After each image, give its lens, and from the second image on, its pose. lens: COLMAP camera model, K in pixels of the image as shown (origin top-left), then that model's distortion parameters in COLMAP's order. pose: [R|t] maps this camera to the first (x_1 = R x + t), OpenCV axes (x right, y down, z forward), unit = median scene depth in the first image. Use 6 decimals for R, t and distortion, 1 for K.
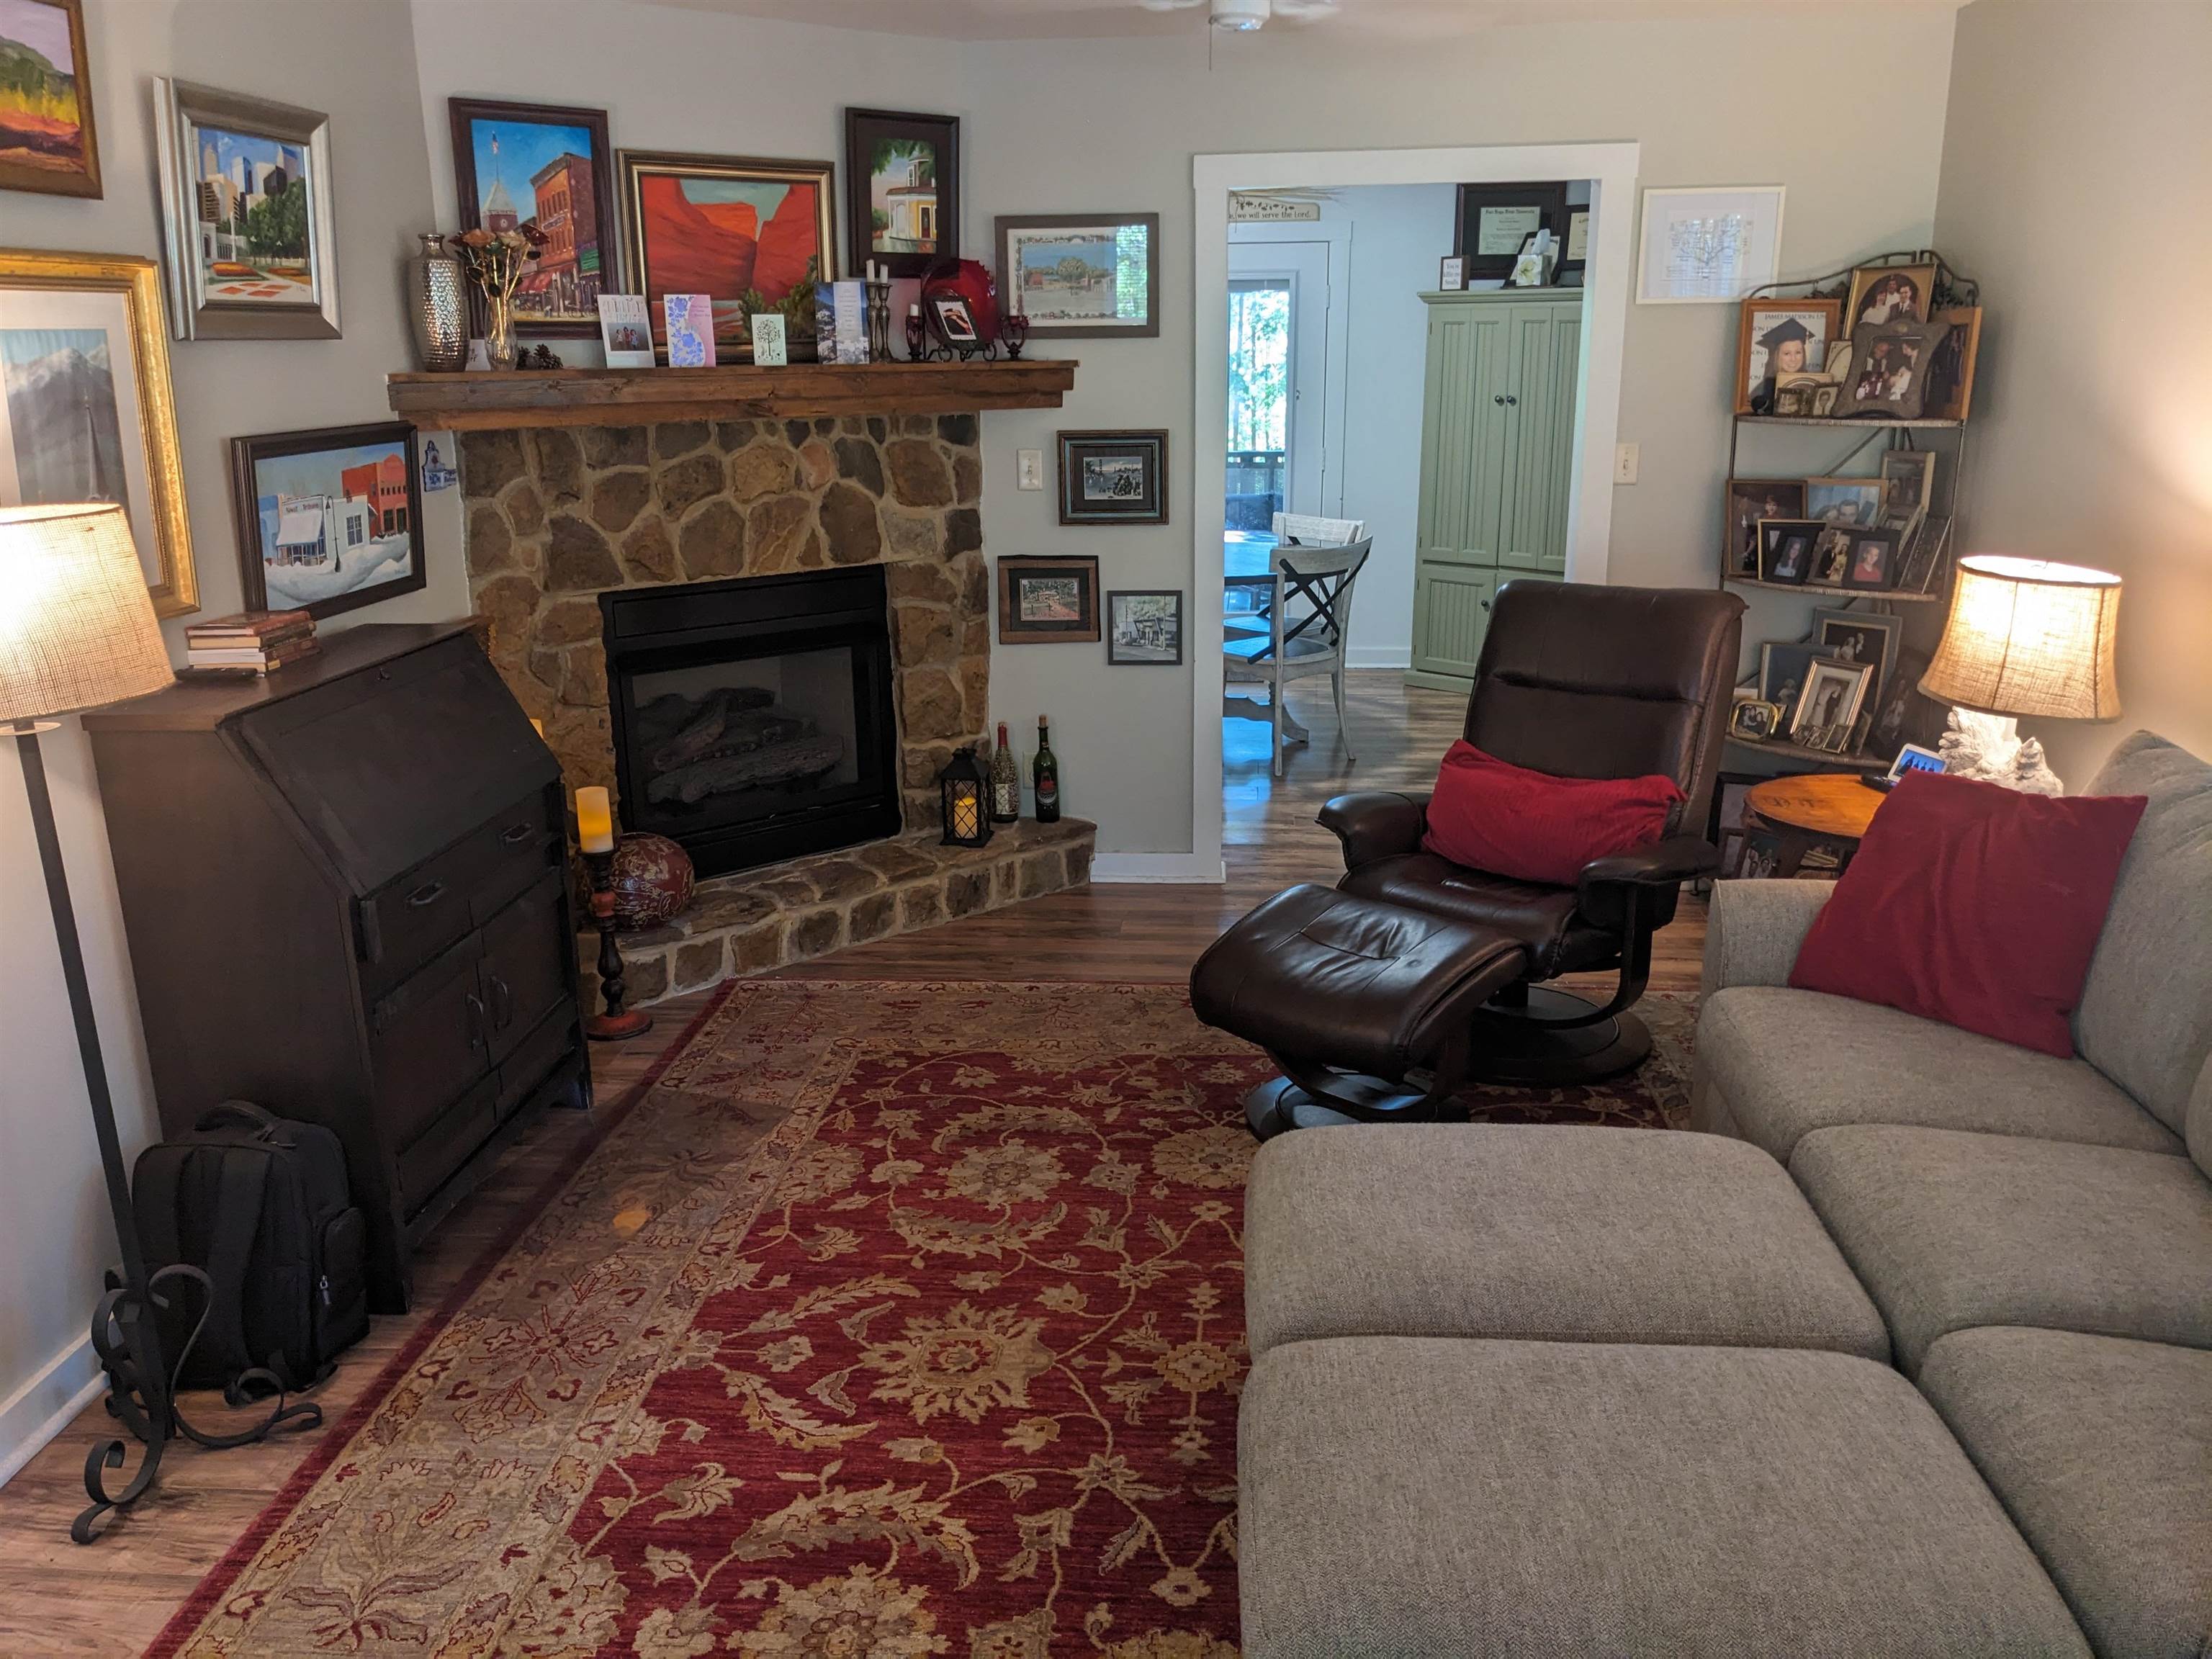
lens RADIAL K [[1722.9, 0, 1109.6], [0, 1722.9, 868.1], [0, 0, 1]] dist [0.095609, -0.176727]
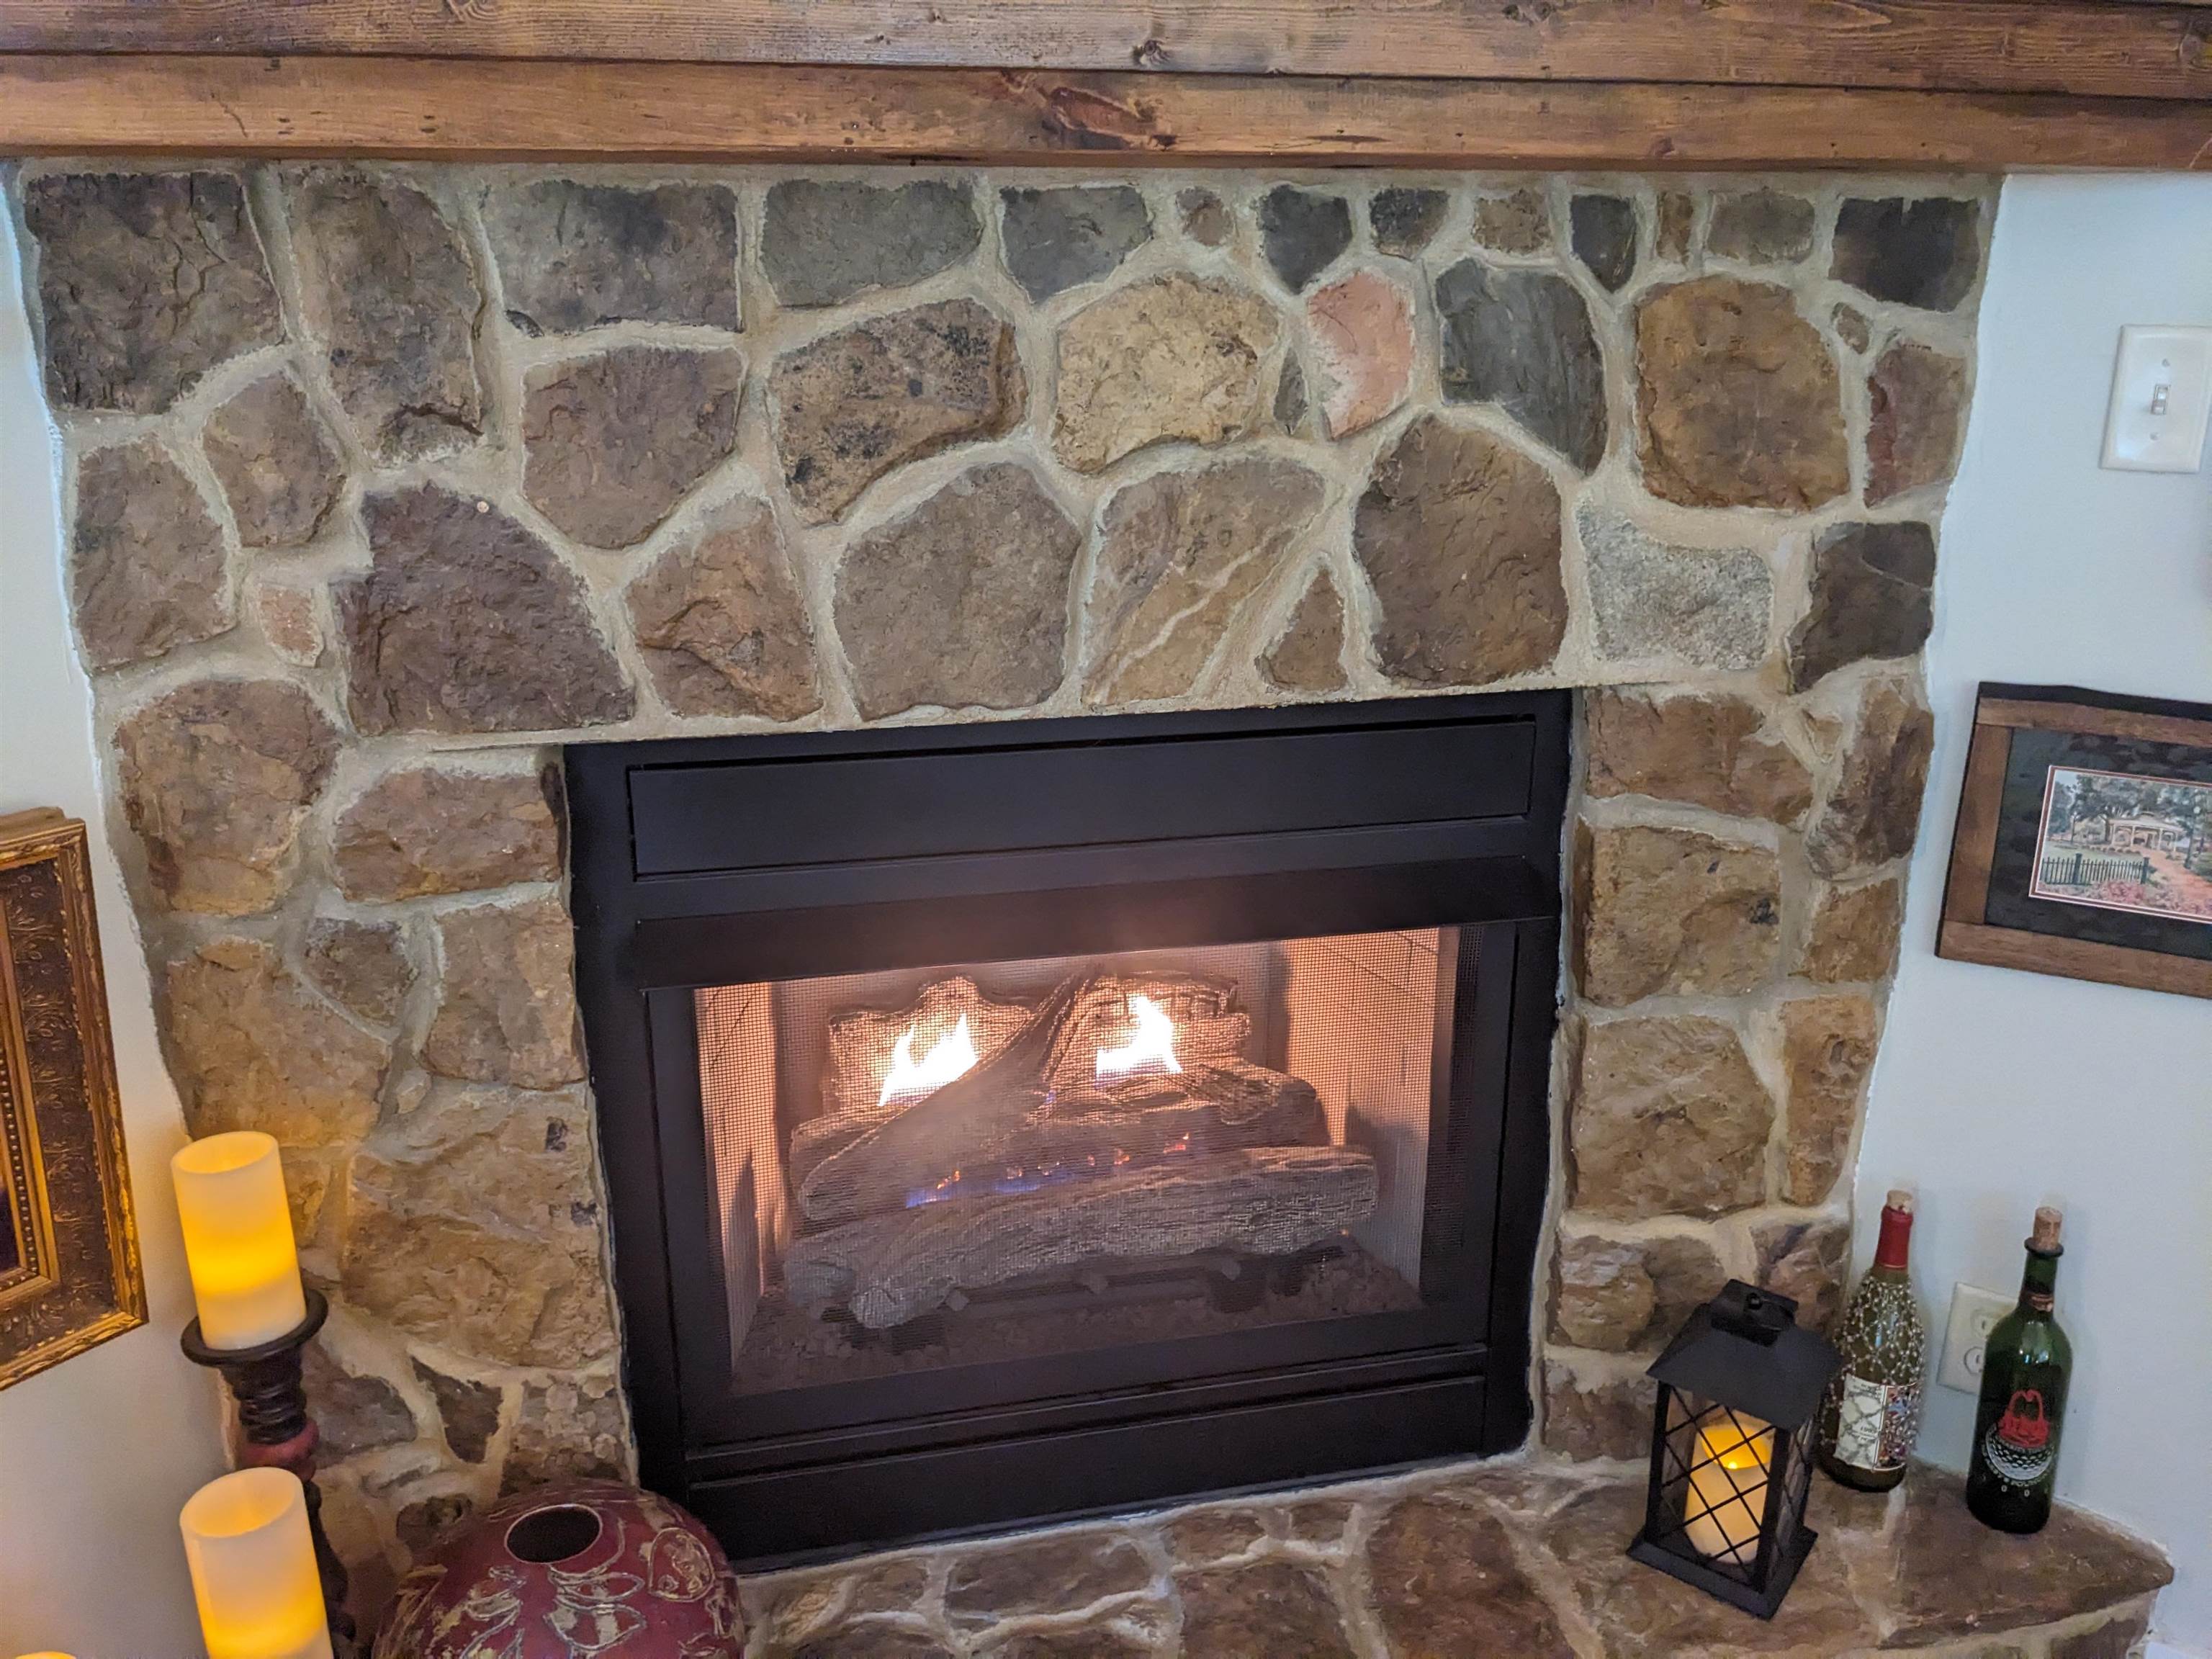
lens RADIAL K [[1722.9, 0, 1109.6], [0, 1722.9, 868.1], [0, 0, 1]] dist [0.095609, -0.176727]
pose [[0.880819, 0.151936, -0.448413, -0.061681], [-0.142824, 0.988257, 0.054303, -0.155580], [0.451398, 0.016213, 0.892176, 0.716855]]
